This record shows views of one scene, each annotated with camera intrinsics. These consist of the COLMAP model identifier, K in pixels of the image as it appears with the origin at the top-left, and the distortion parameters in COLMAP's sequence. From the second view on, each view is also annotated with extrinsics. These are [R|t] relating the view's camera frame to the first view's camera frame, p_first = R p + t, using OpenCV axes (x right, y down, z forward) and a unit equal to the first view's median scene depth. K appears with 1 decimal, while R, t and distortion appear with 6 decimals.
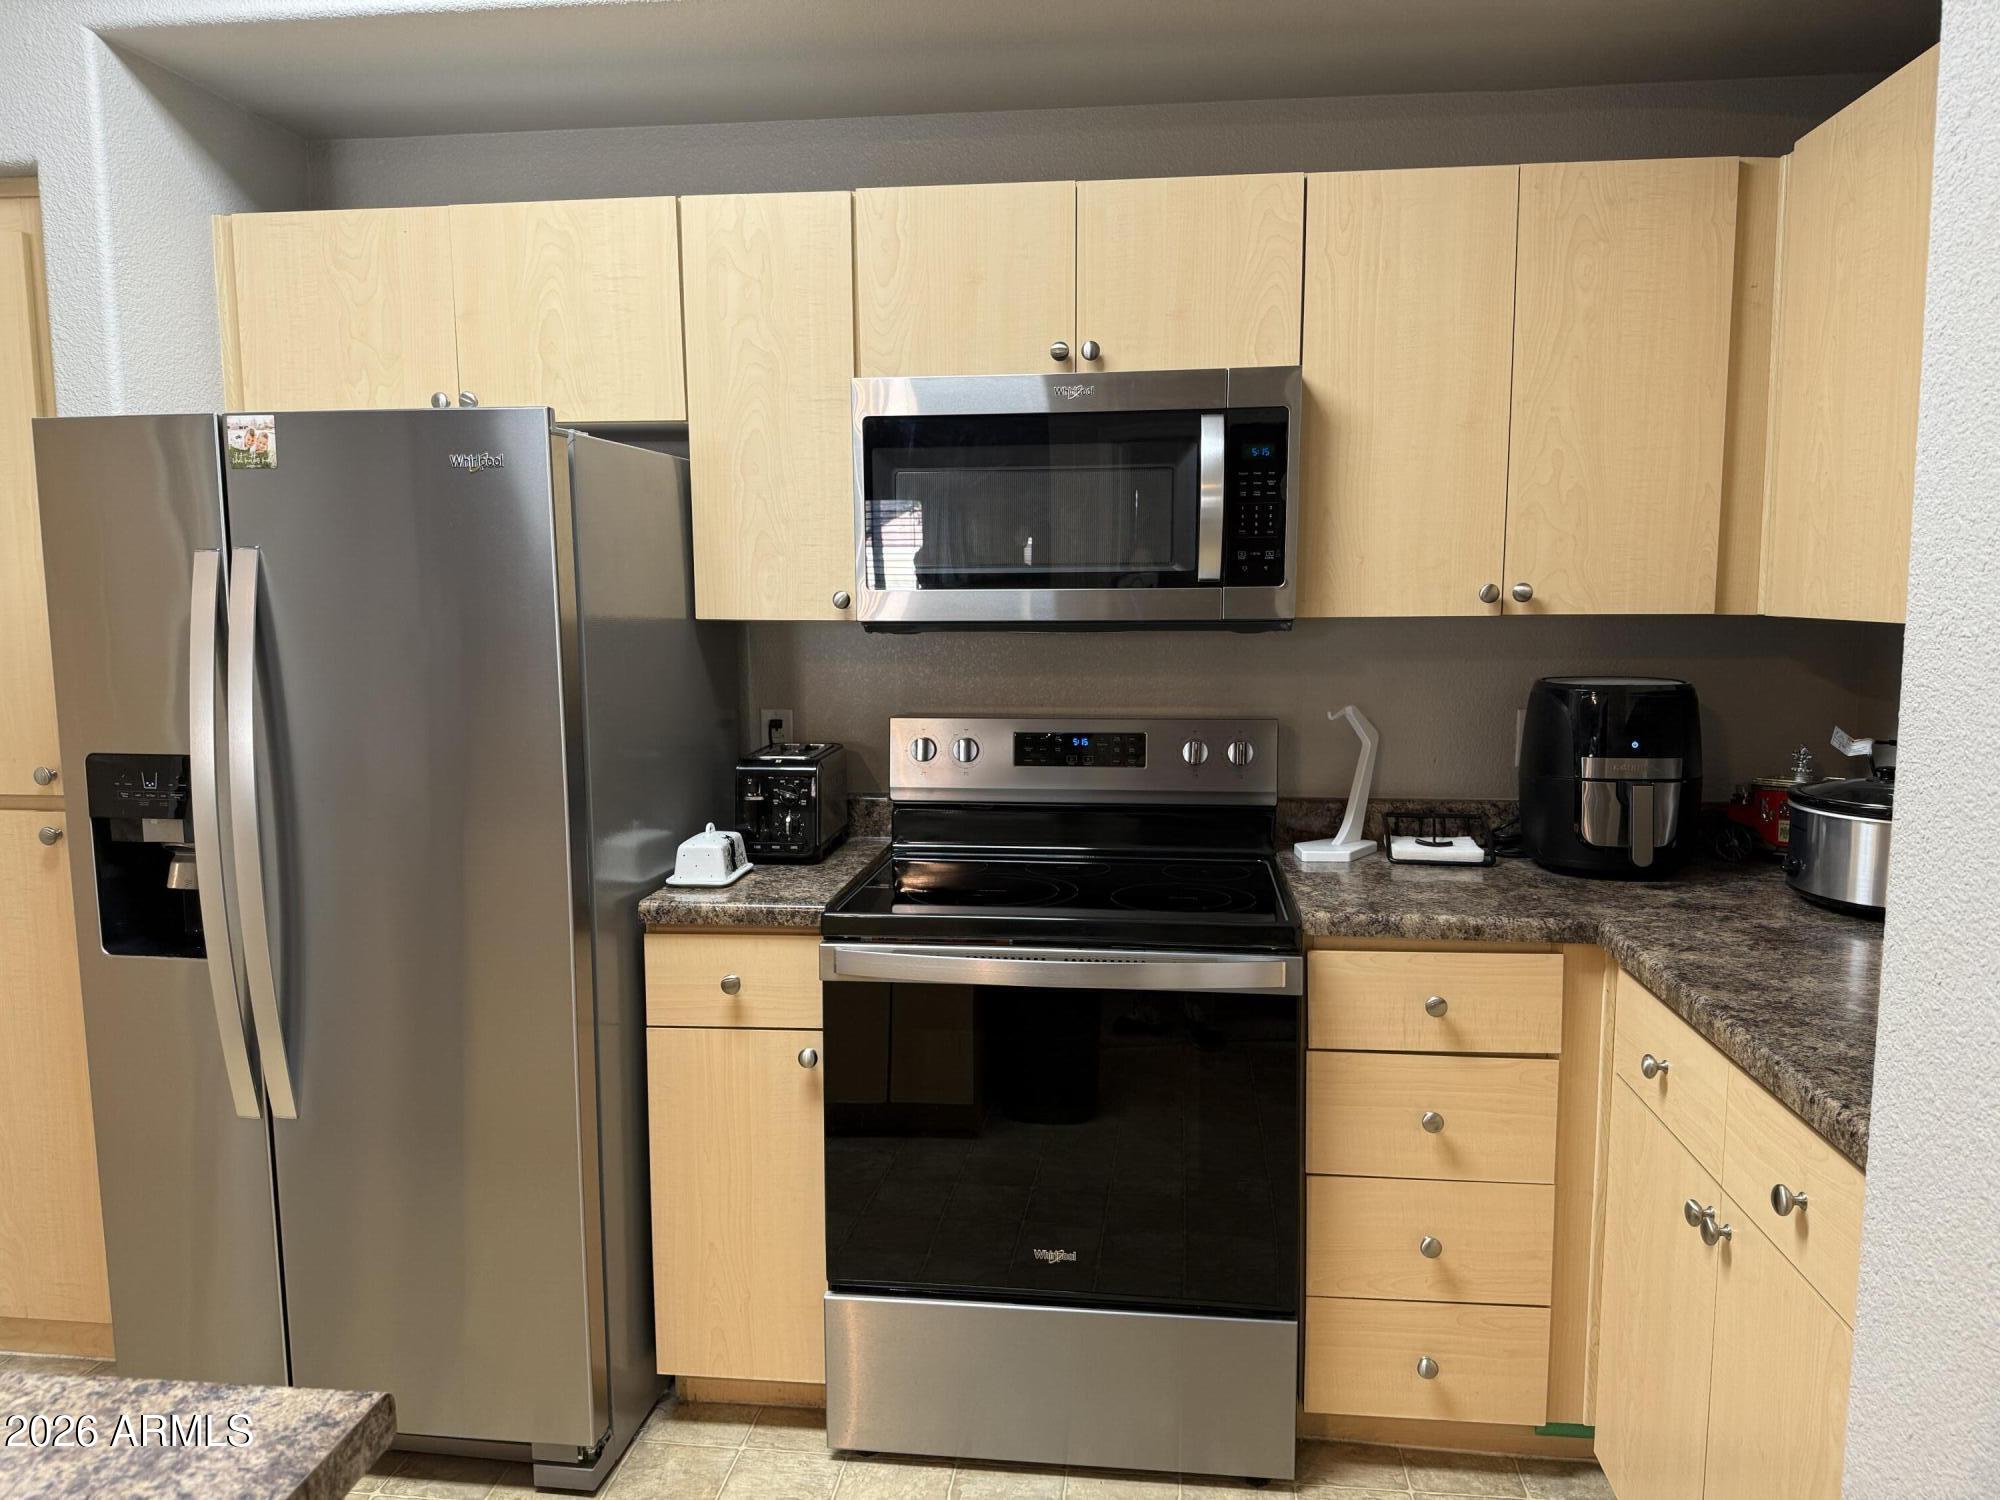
lens RADIAL K [[1428.4, 0, 1006.7], [0, 1428.4, 748.5], [0, 0, 1]] dist [0.001448, -0.003912]
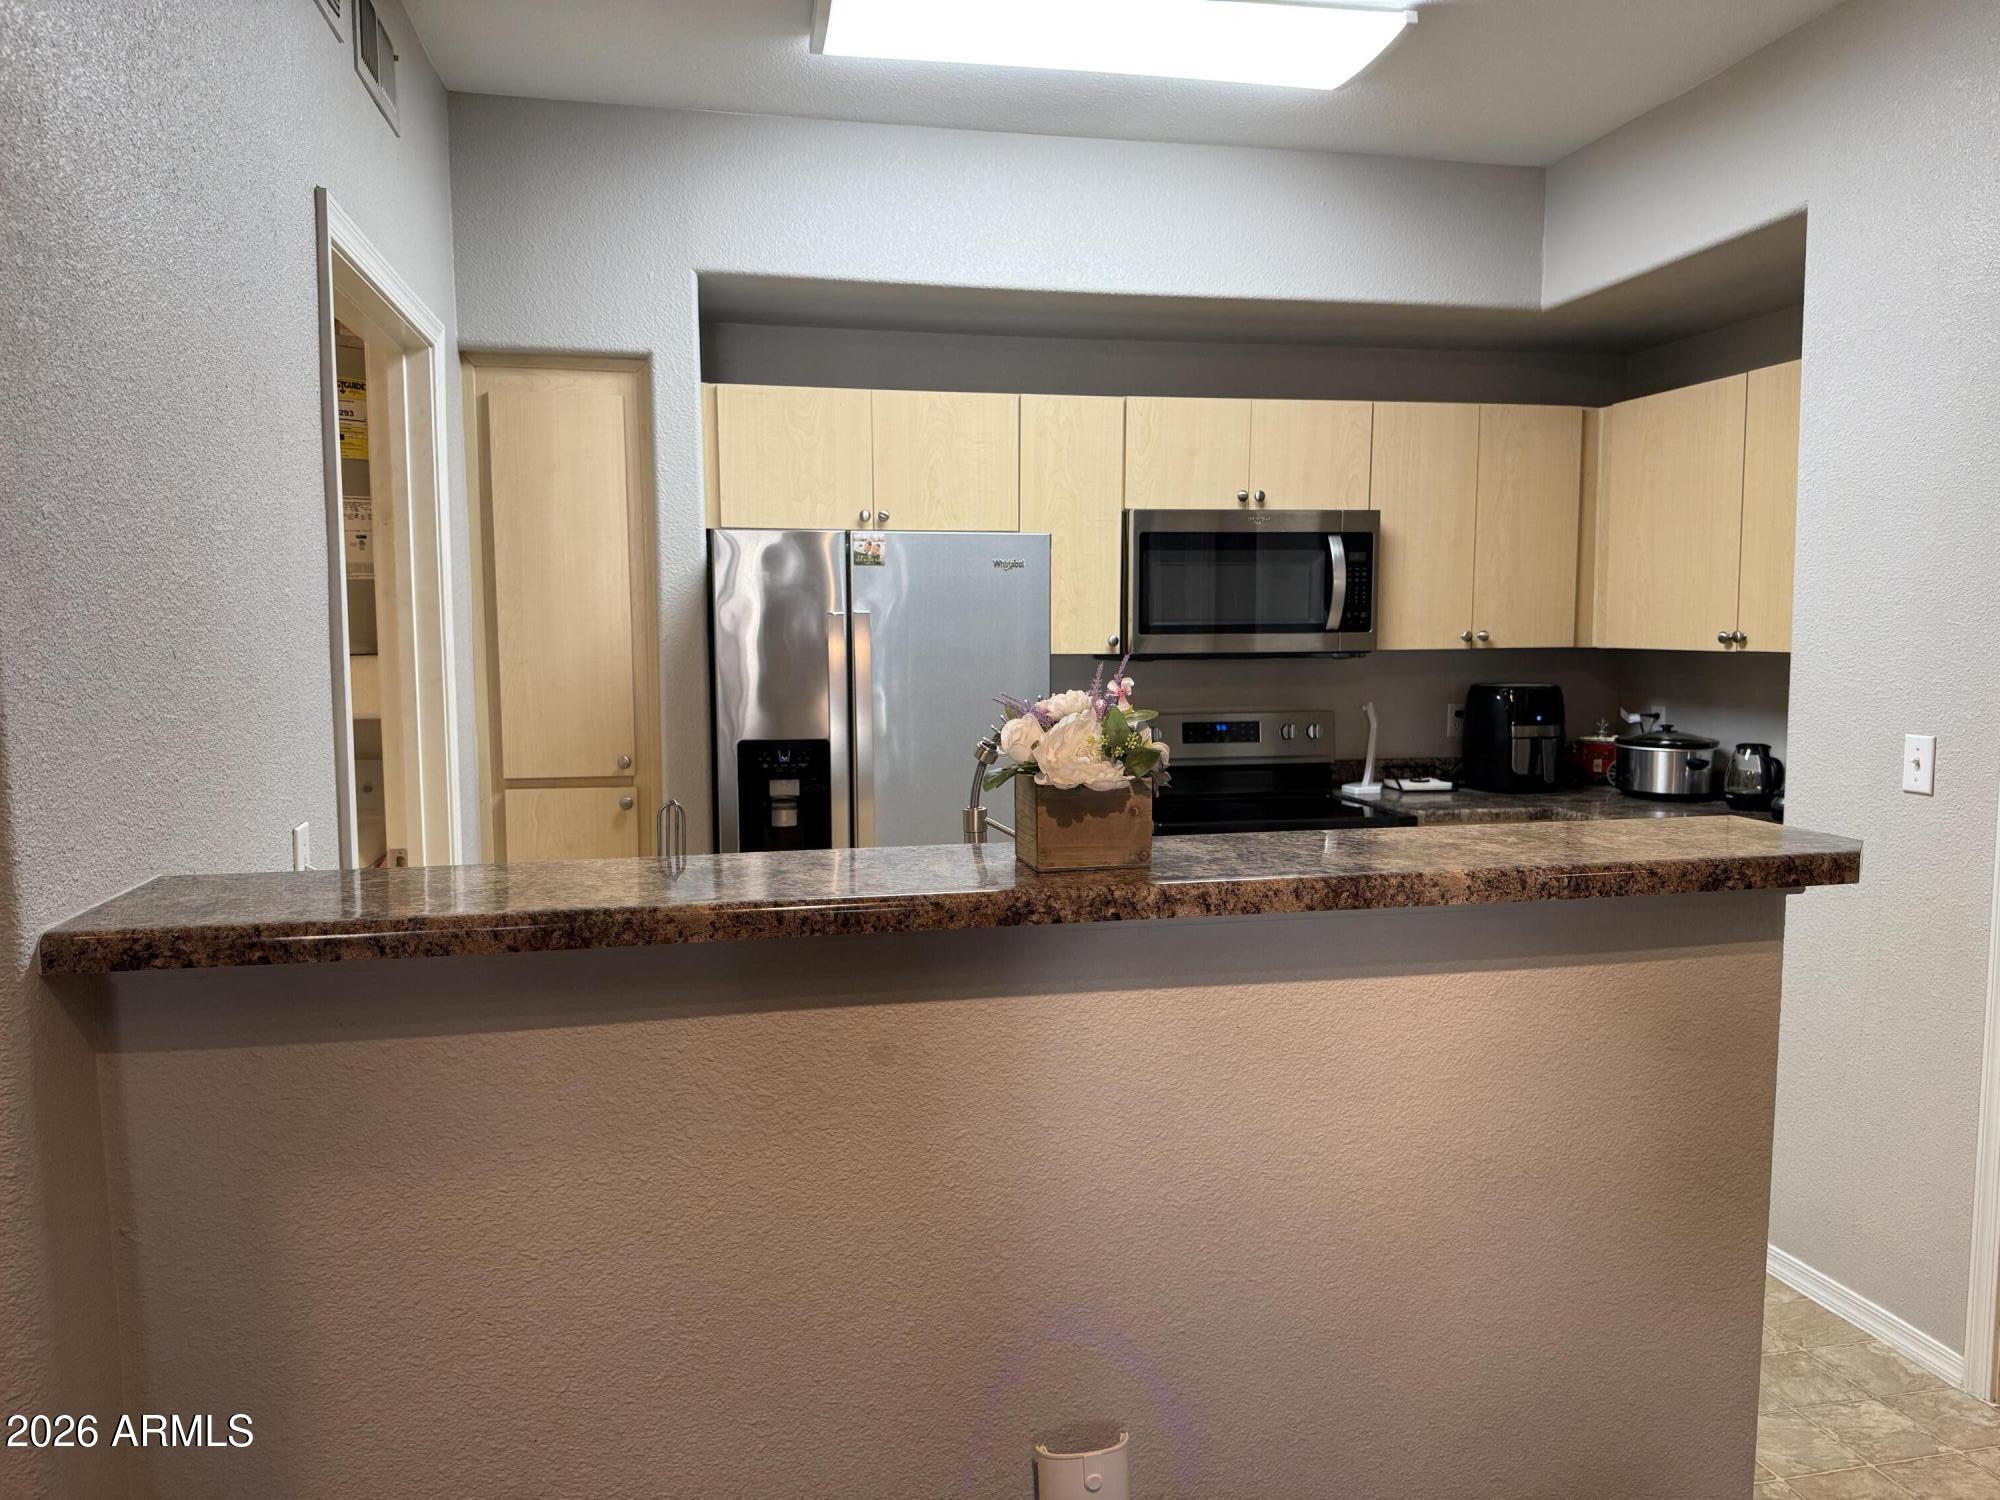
lens RADIAL K [[1428.4, 0, 994.0], [0, 1428.4, 752.7], [0, 0, 1]] dist [0.001448, -0.003912]
pose [[0.954576, -0.027182, 0.296724, -0.765229], [0.034147, 0.999249, -0.018316, 0.050435], [-0.296003, 0.027617, 0.954788, -0.537824]]
